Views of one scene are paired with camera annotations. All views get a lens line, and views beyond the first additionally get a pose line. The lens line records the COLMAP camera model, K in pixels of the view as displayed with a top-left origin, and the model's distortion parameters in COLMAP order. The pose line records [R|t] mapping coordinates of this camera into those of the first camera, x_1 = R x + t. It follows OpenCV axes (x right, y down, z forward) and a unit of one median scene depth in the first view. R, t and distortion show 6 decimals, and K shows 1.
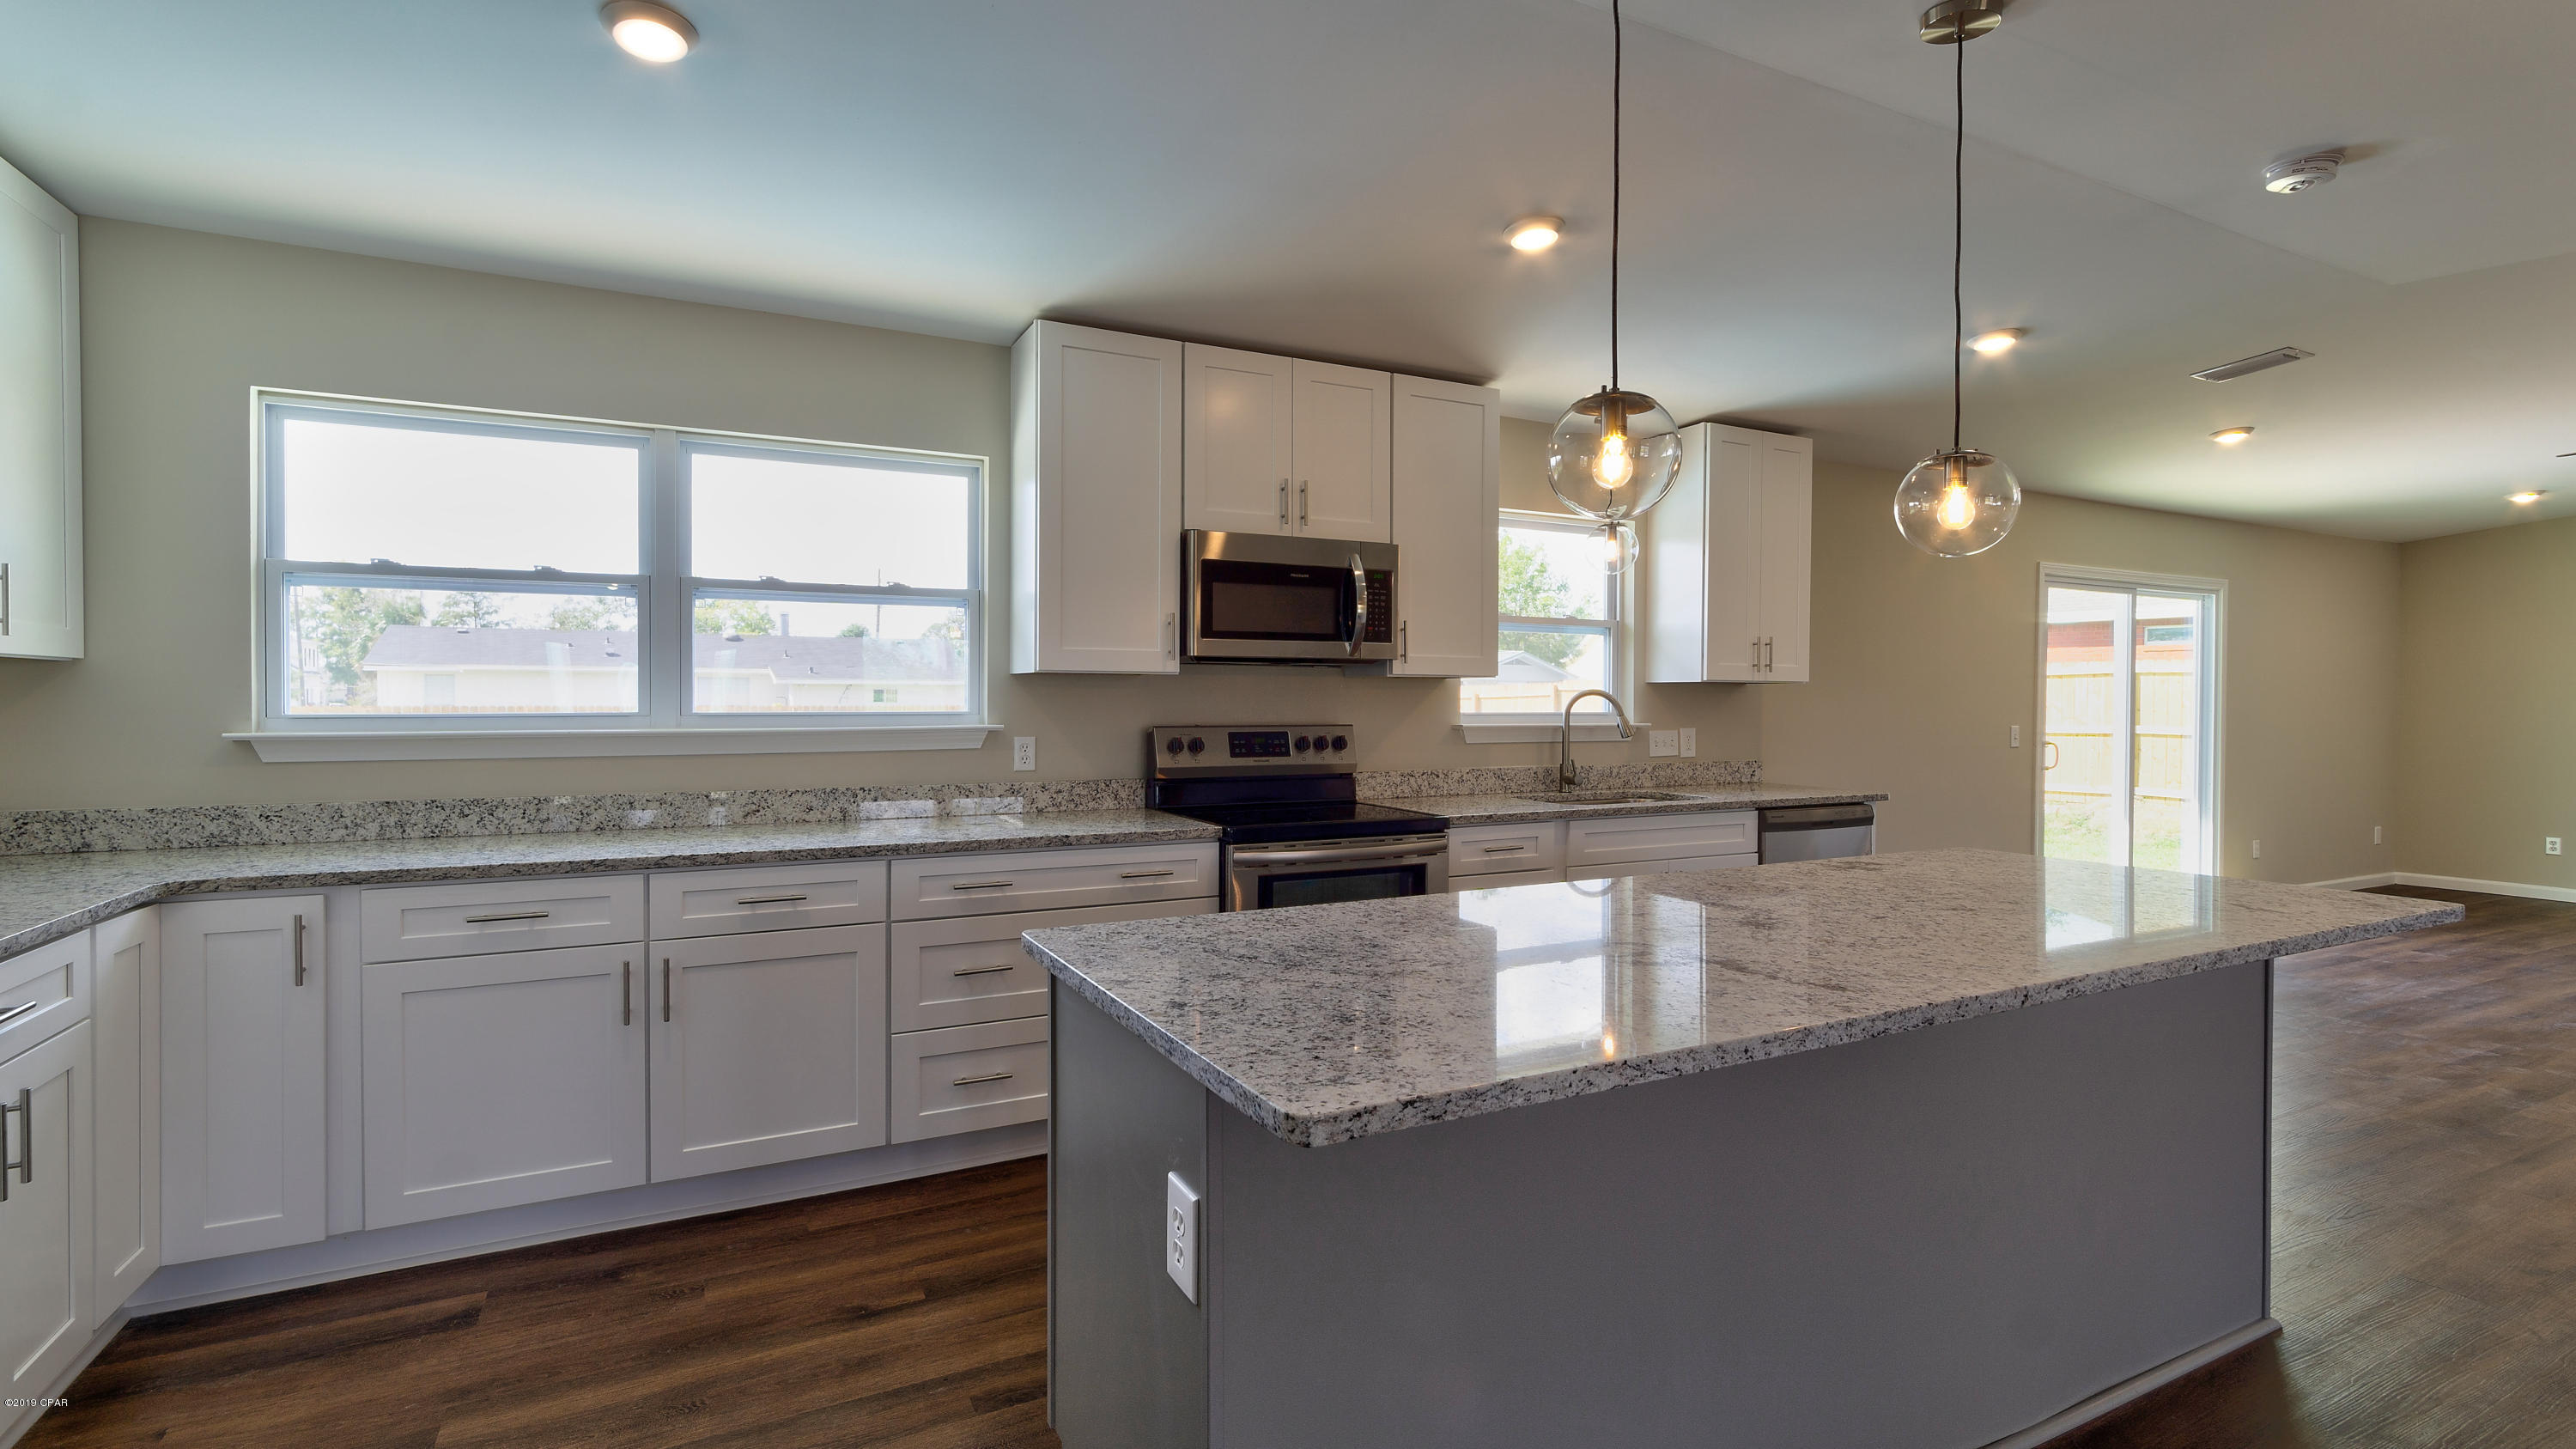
lens RADIAL K [[1157.3, 0, 1341.2], [0, 1157.3, 706.4], [0, 0, 1]] dist [0.003635, 0.000824]
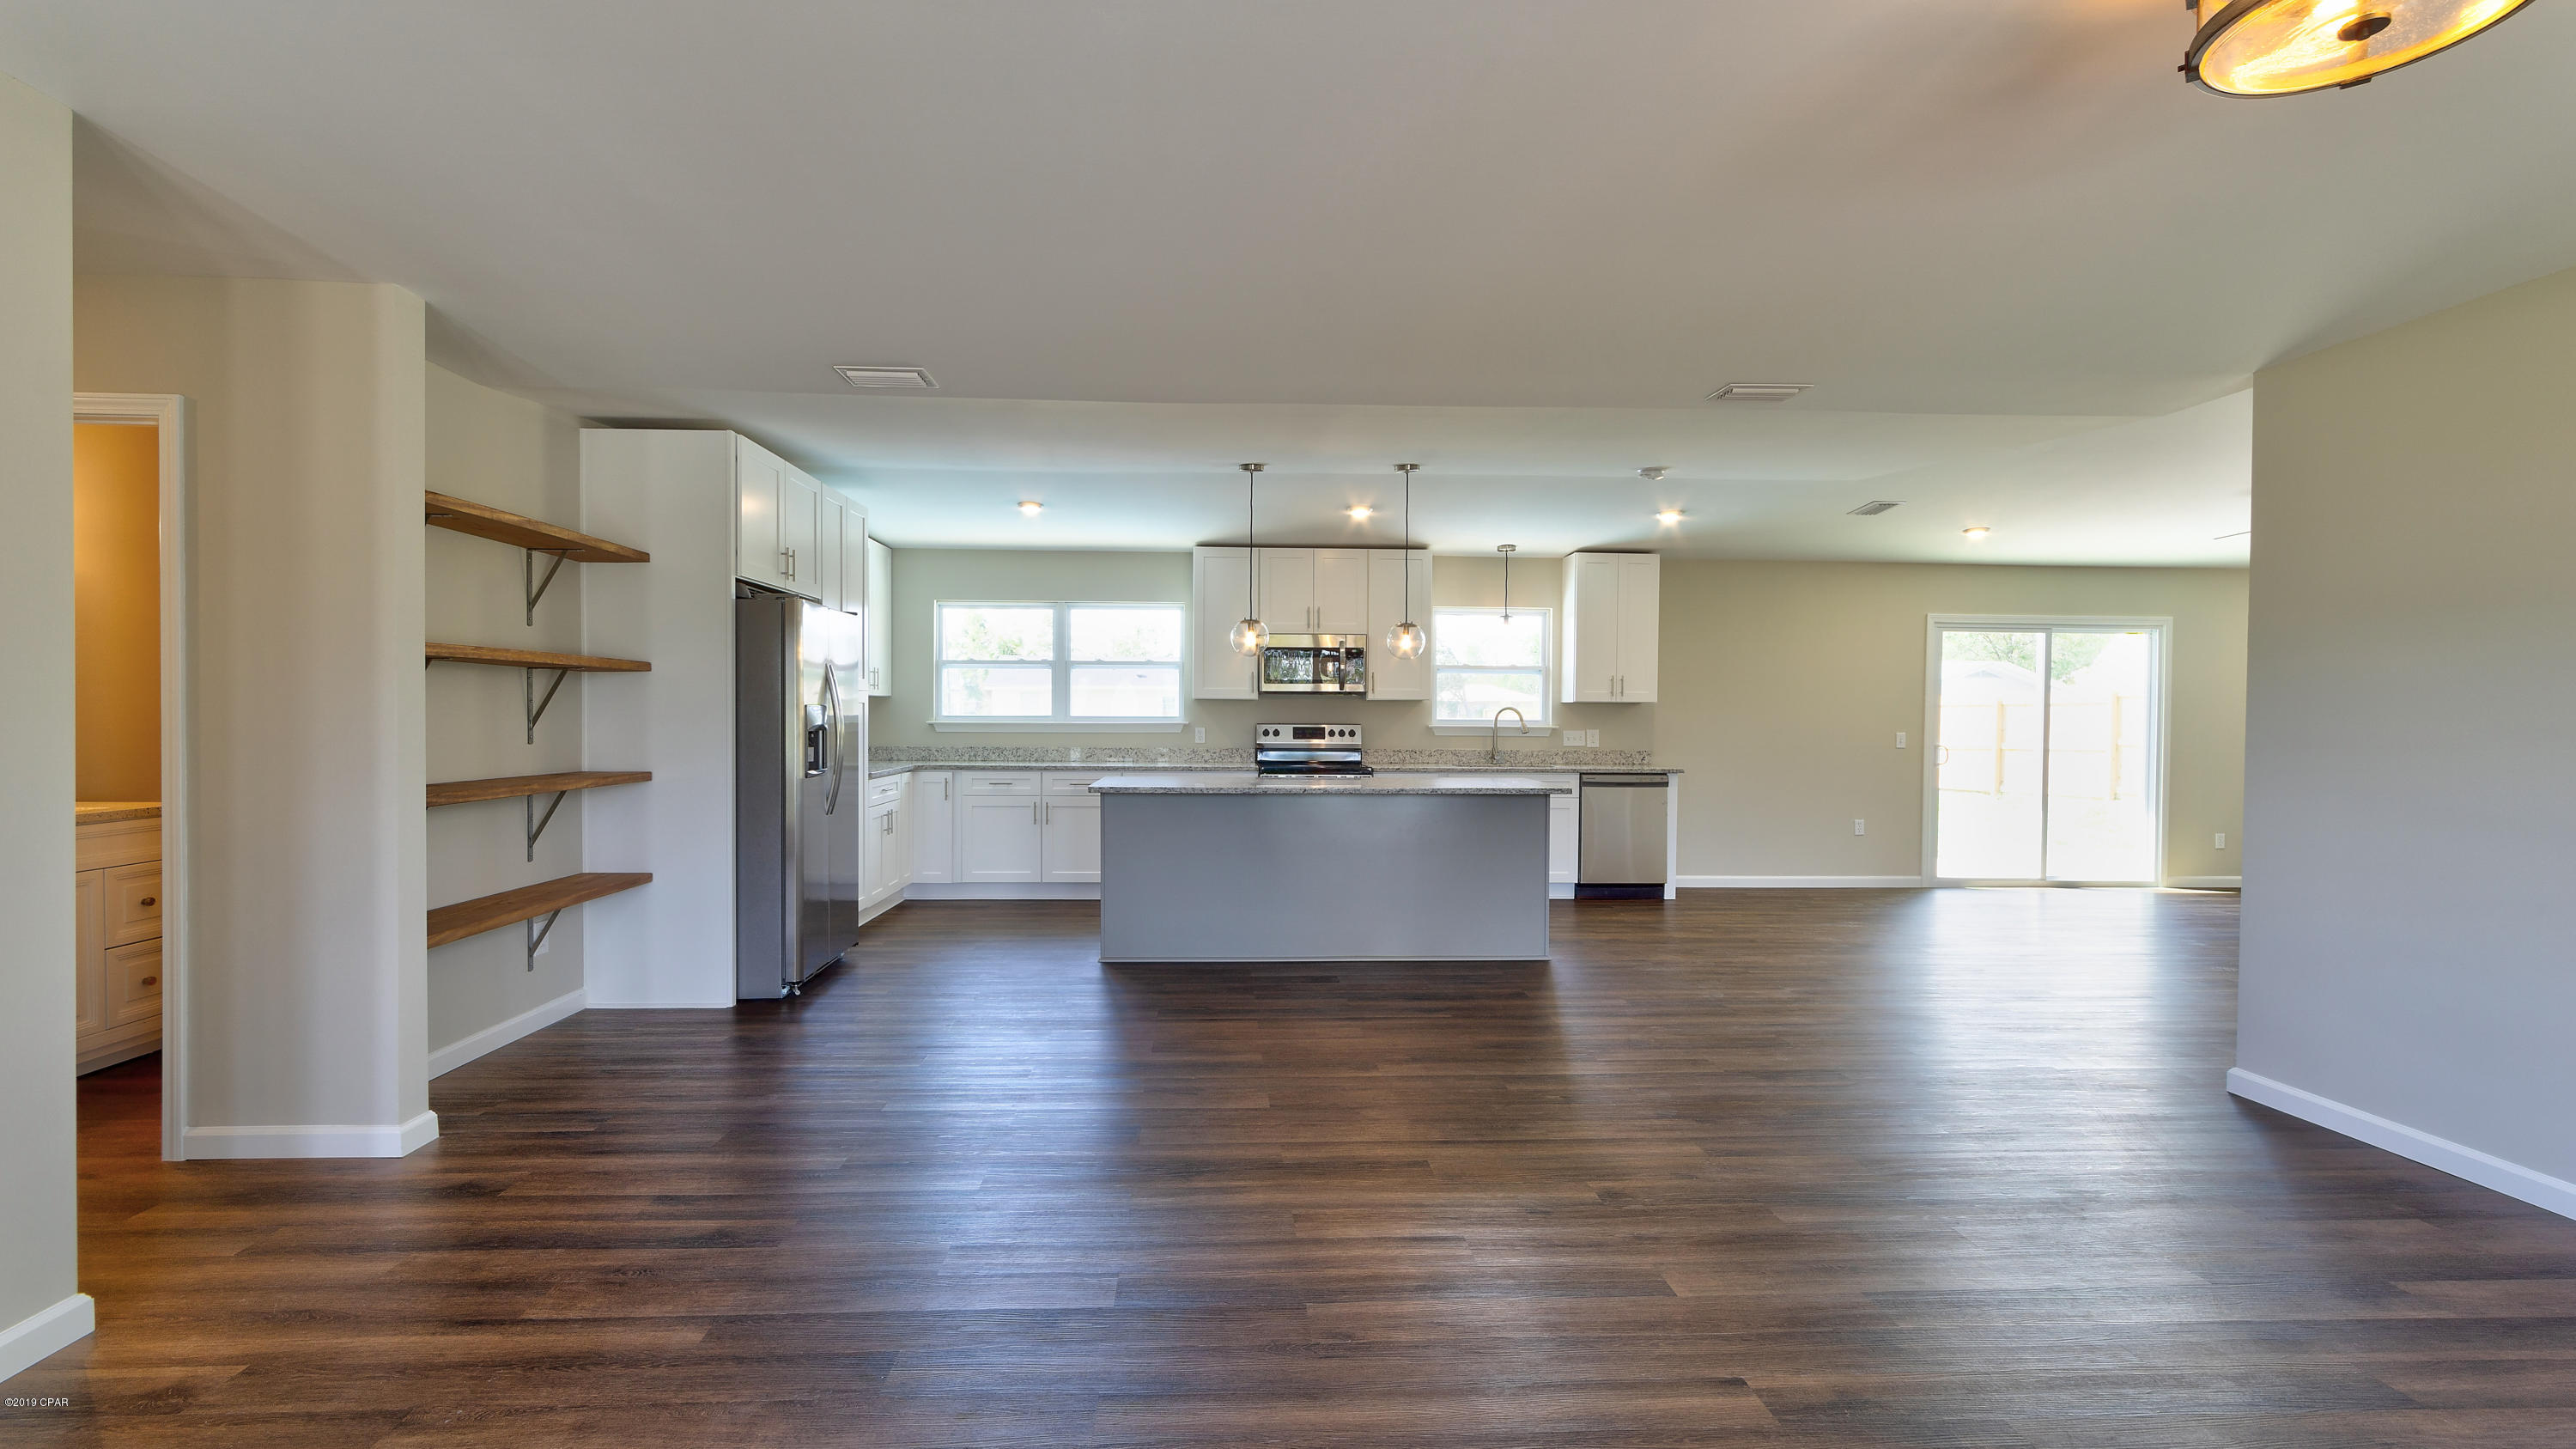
lens RADIAL K [[1130.6, 0, 1292.8], [0, 1130.6, 716.7], [0, 0, 1]] dist [0.012342, 0.000030]
pose [[0.906825, 0.005907, -0.421465, 0.788362], [-0.007295, 0.999972, -0.001680, 0.007567], [0.421444, 0.004599, 0.906843, -0.876854]]
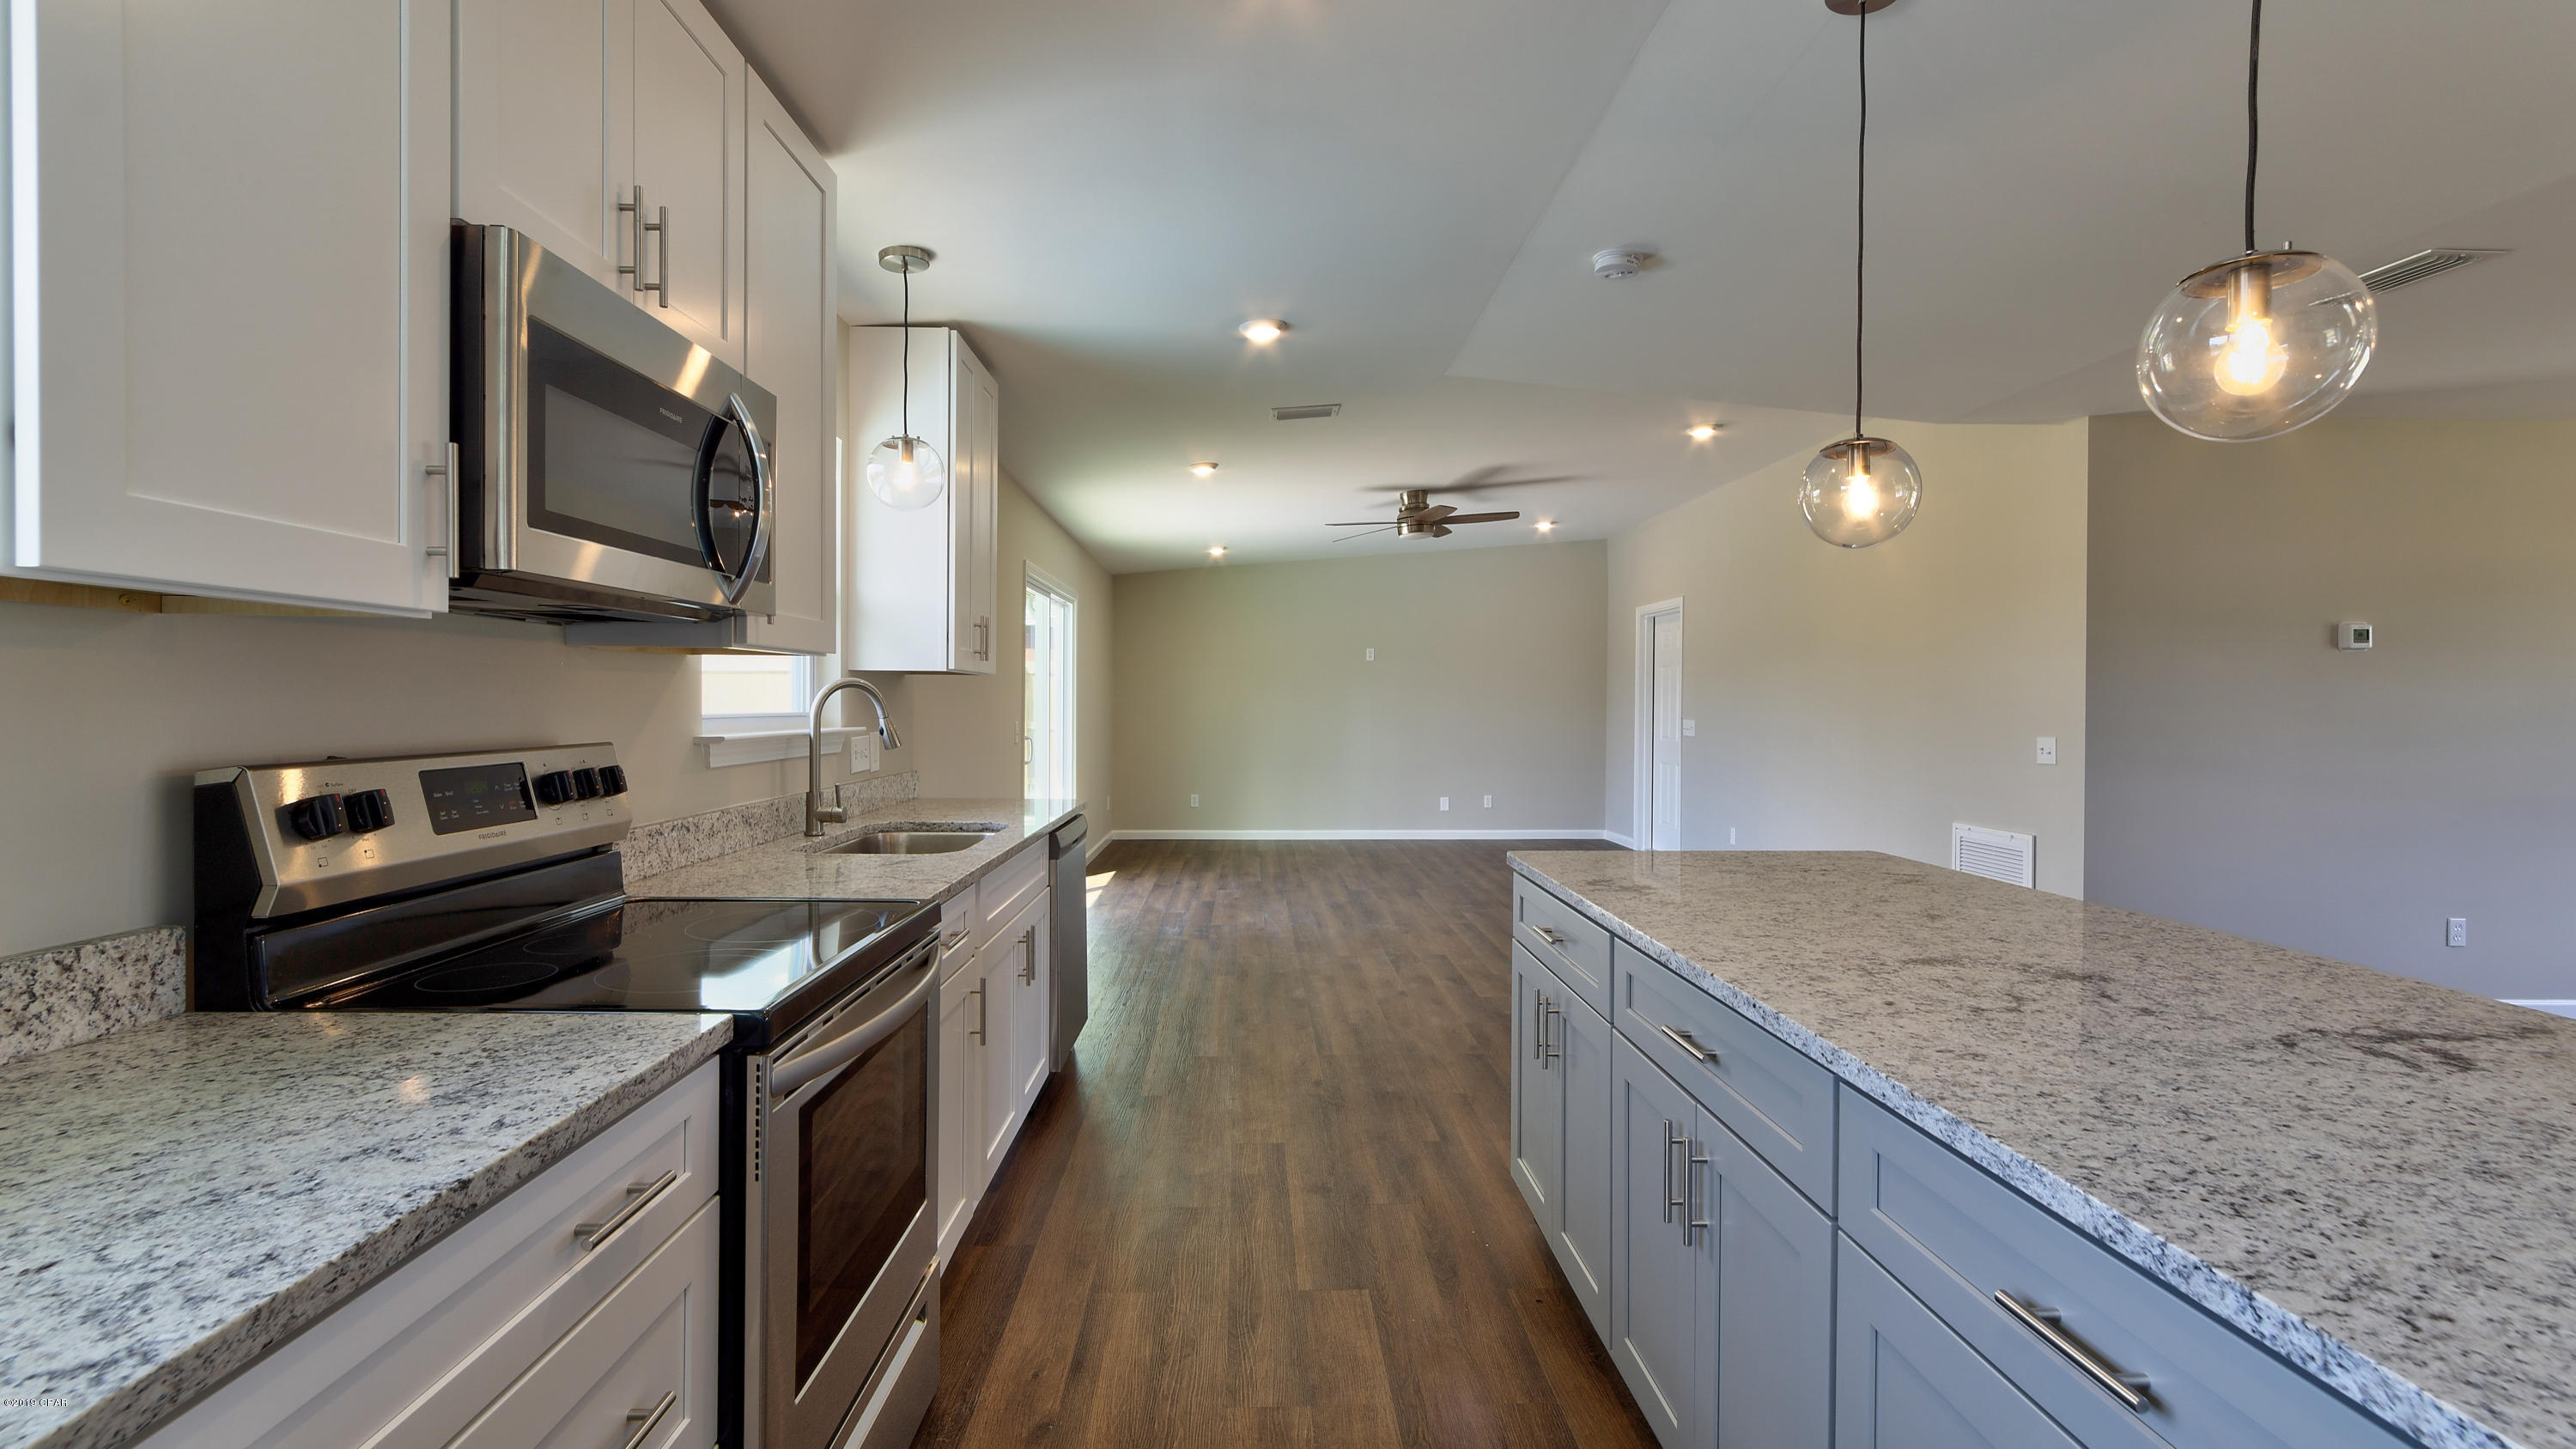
lens RADIAL K [[1157.3, 0, 1237.7], [0, 1157.3, 707.9], [0, 0, 1]] dist [0.003635, 0.000824]
pose [[0.483849, -0.004571, 0.875140, -0.319086], [-0.001449, 0.999981, 0.006024, -0.002364], [-0.875150, -0.004183, 0.483833, 0.579248]]
